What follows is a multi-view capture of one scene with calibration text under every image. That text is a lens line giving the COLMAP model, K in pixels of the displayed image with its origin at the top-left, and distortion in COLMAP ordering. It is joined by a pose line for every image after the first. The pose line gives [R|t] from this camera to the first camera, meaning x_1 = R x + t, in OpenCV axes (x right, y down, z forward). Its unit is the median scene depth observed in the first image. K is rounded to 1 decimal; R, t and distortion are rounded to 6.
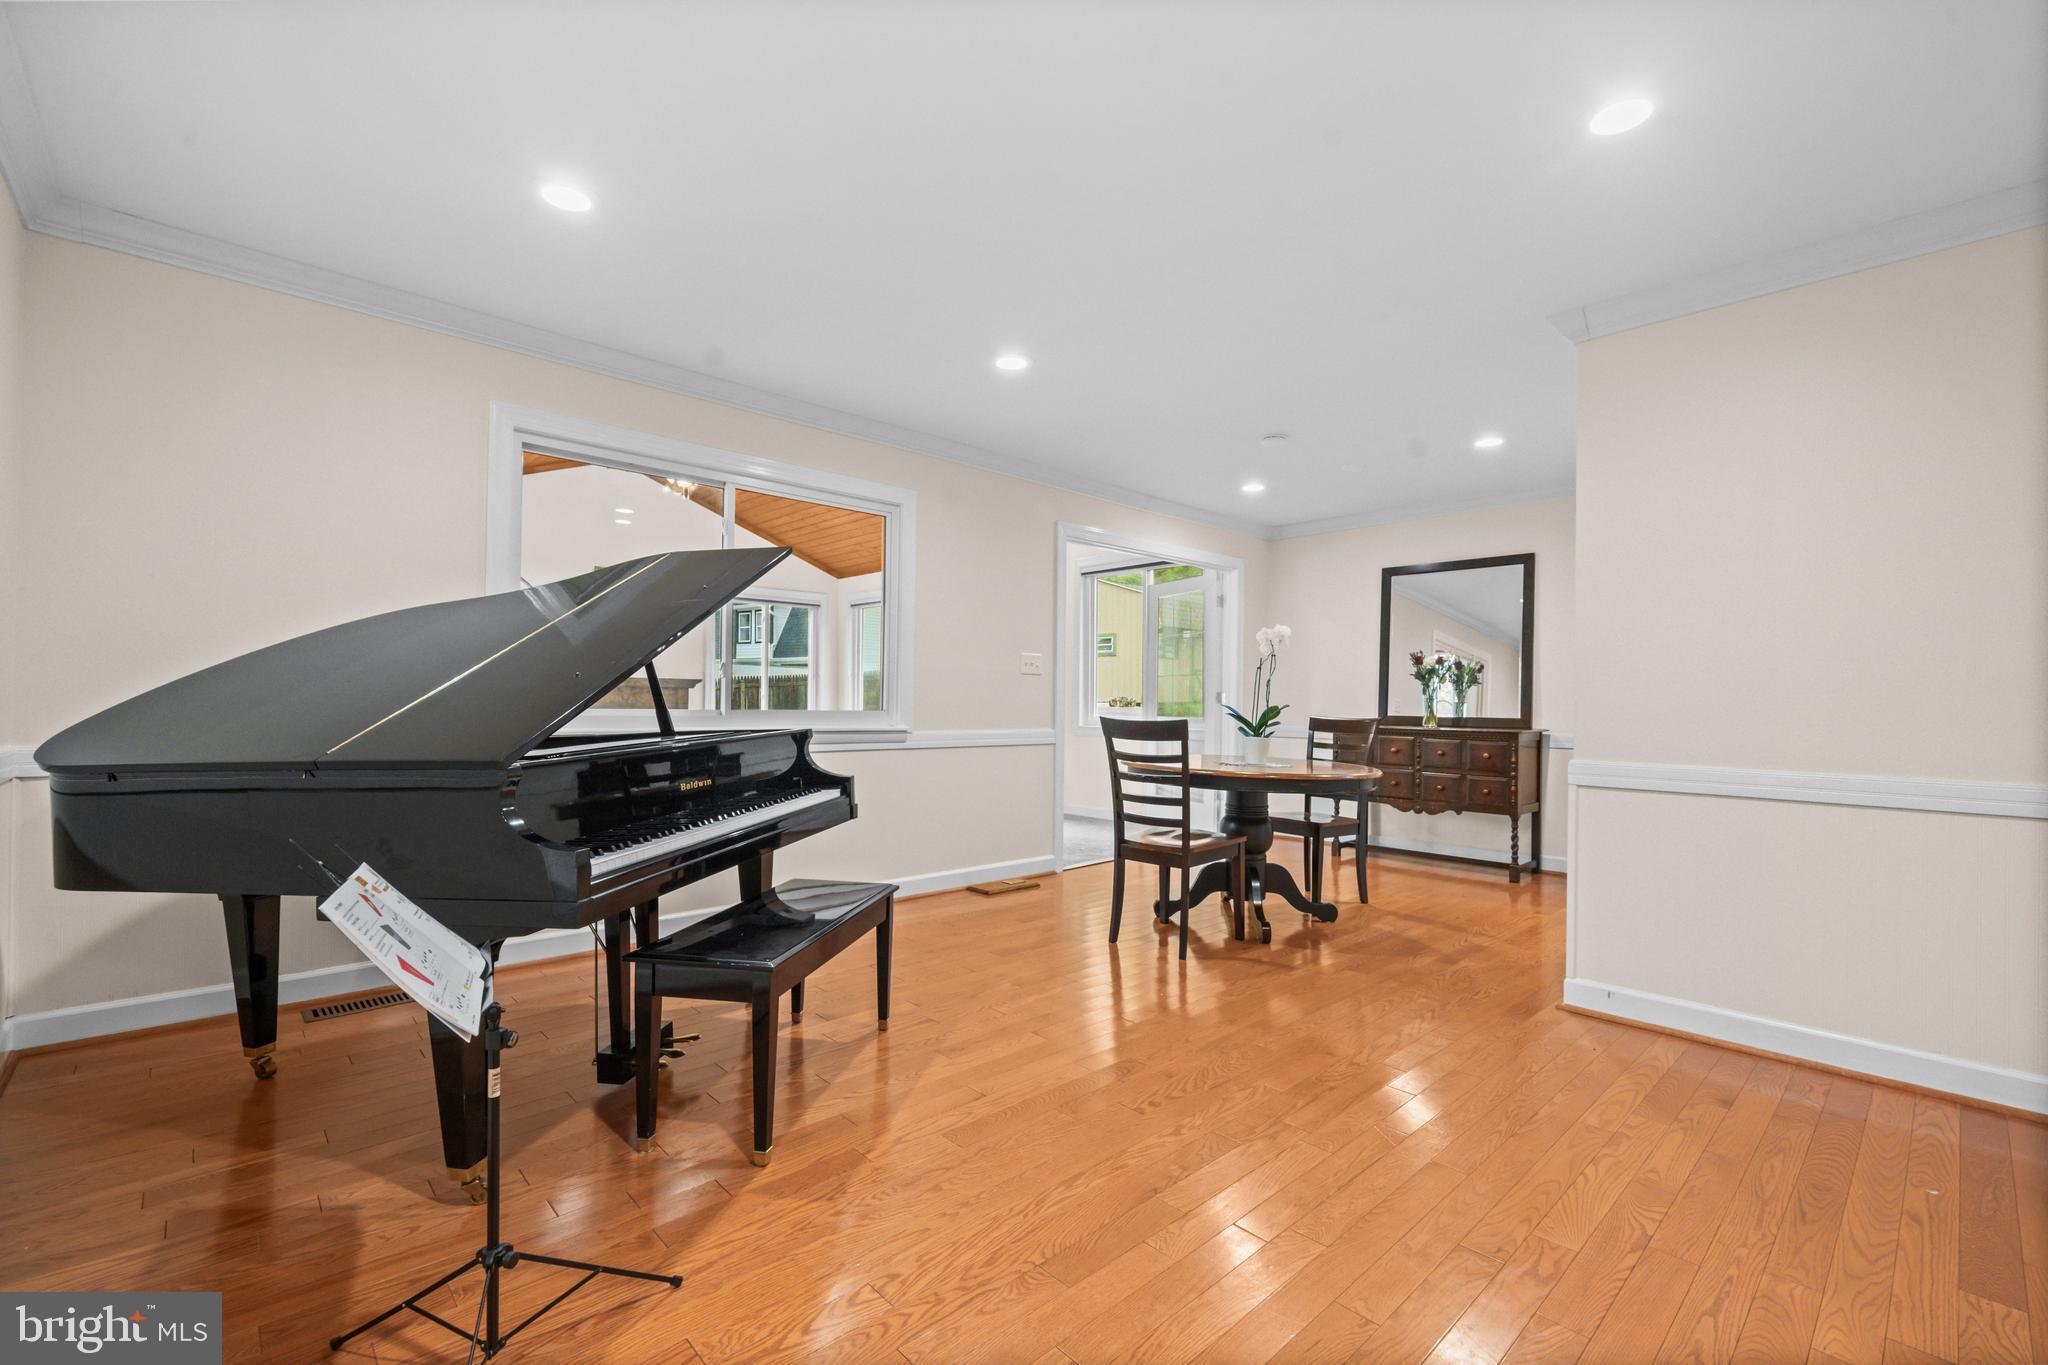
lens RADIAL K [[883.3, 0, 1025.8], [0, 883.3, 693.4], [0, 0, 1]] dist [-0.000191, -0.000051]
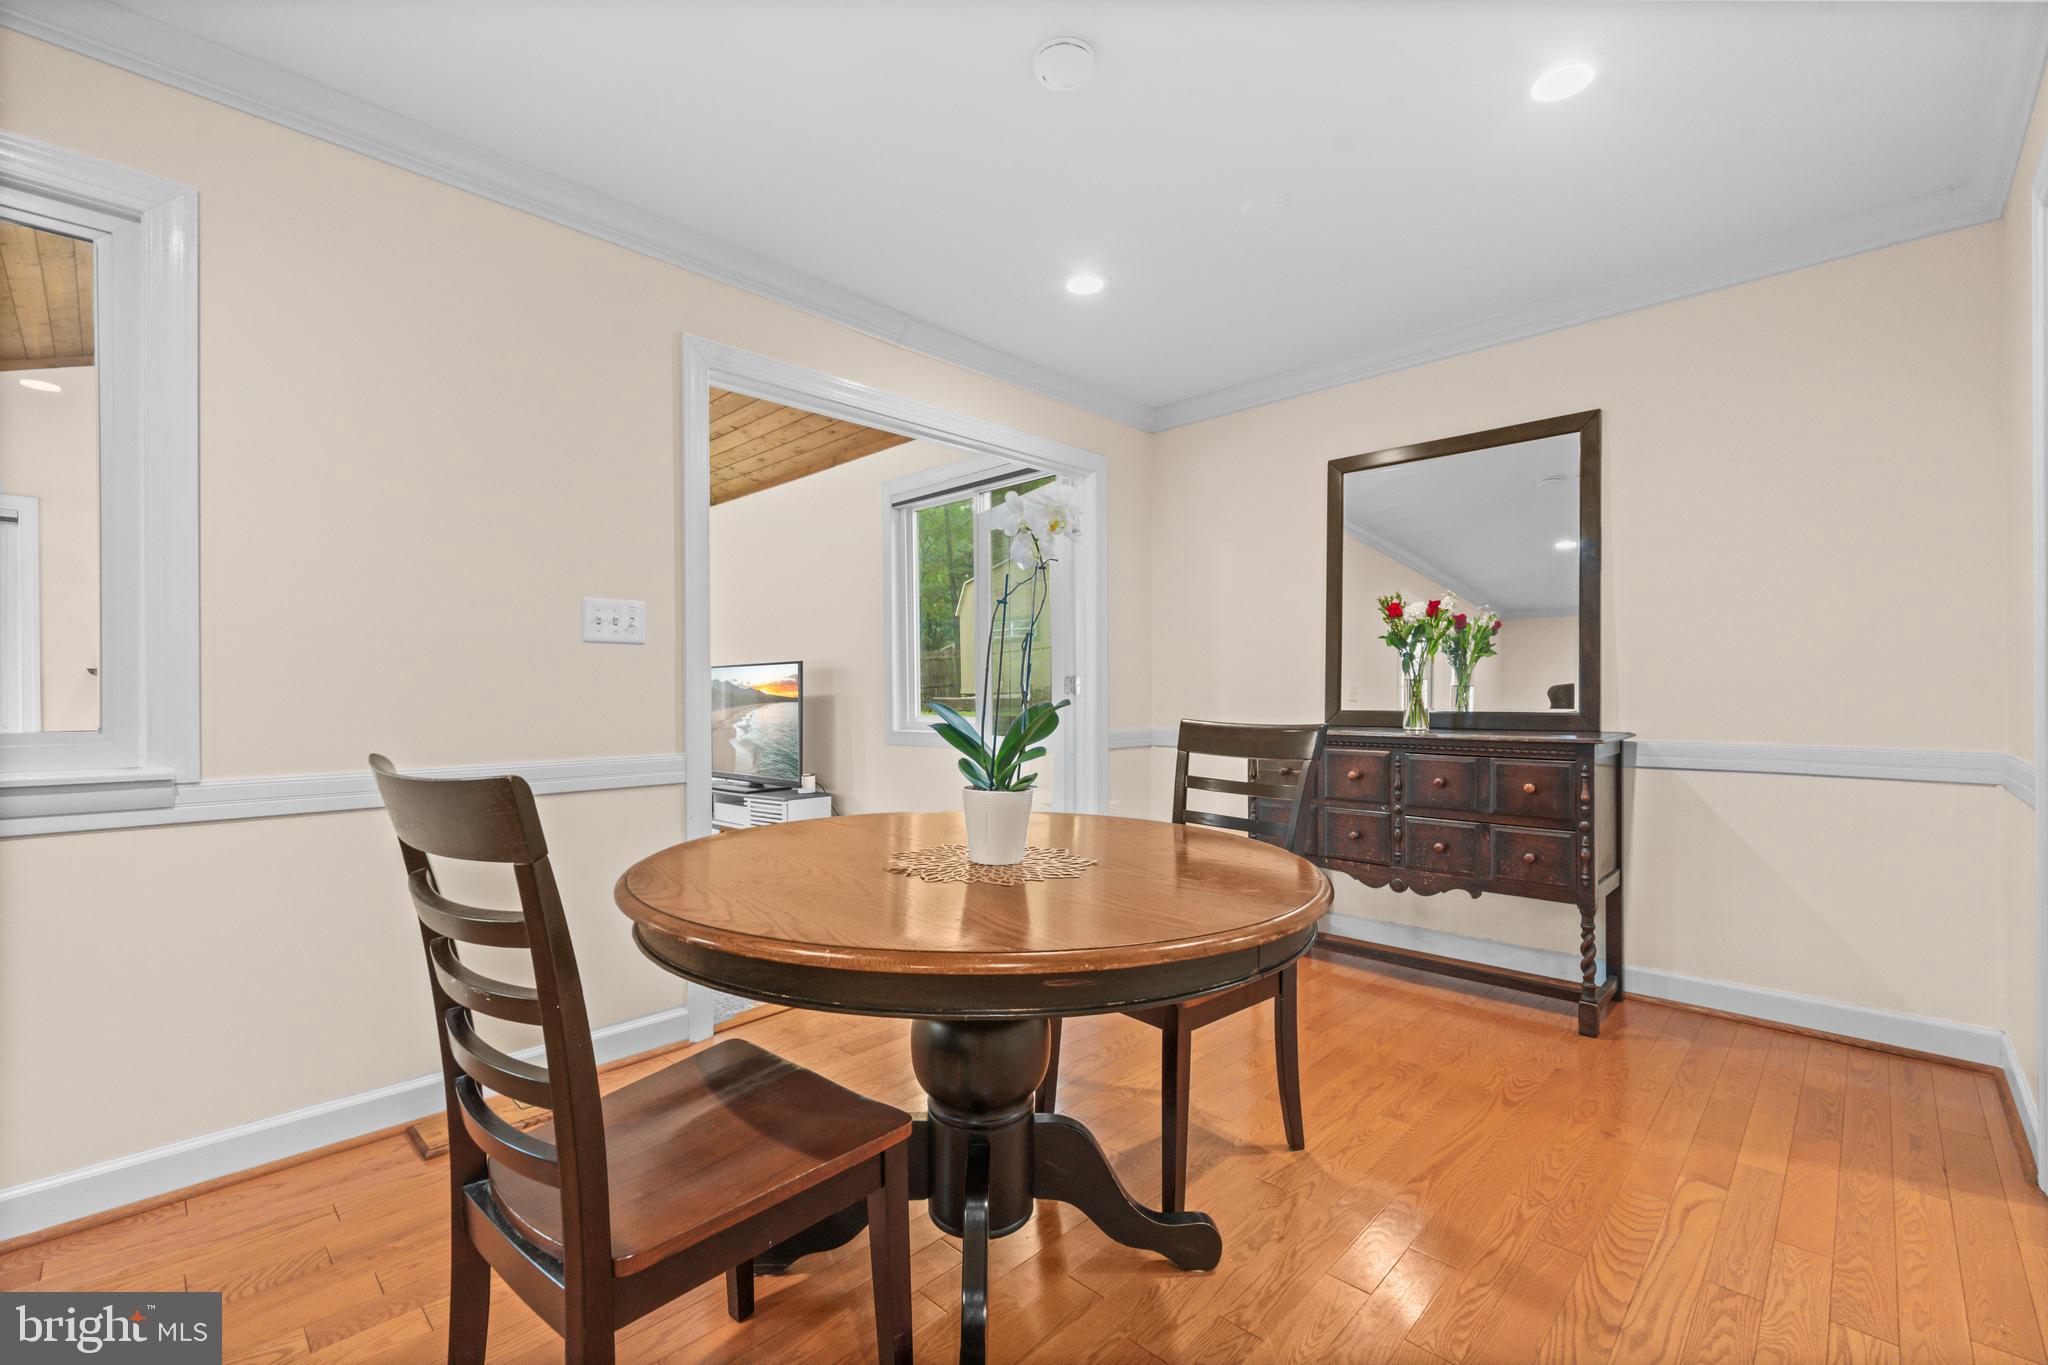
lens RADIAL K [[875.5, 0, 1033.6], [0, 875.5, 687.8], [0, 0, 1]] dist [-0.001476, -0.000056]
pose [[0.998375, -0.016668, 0.054485, 0.193173], [0.016428, 0.999853, 0.004838, 0.004377], [-0.054557, -0.003935, 0.998503, 0.476228]]
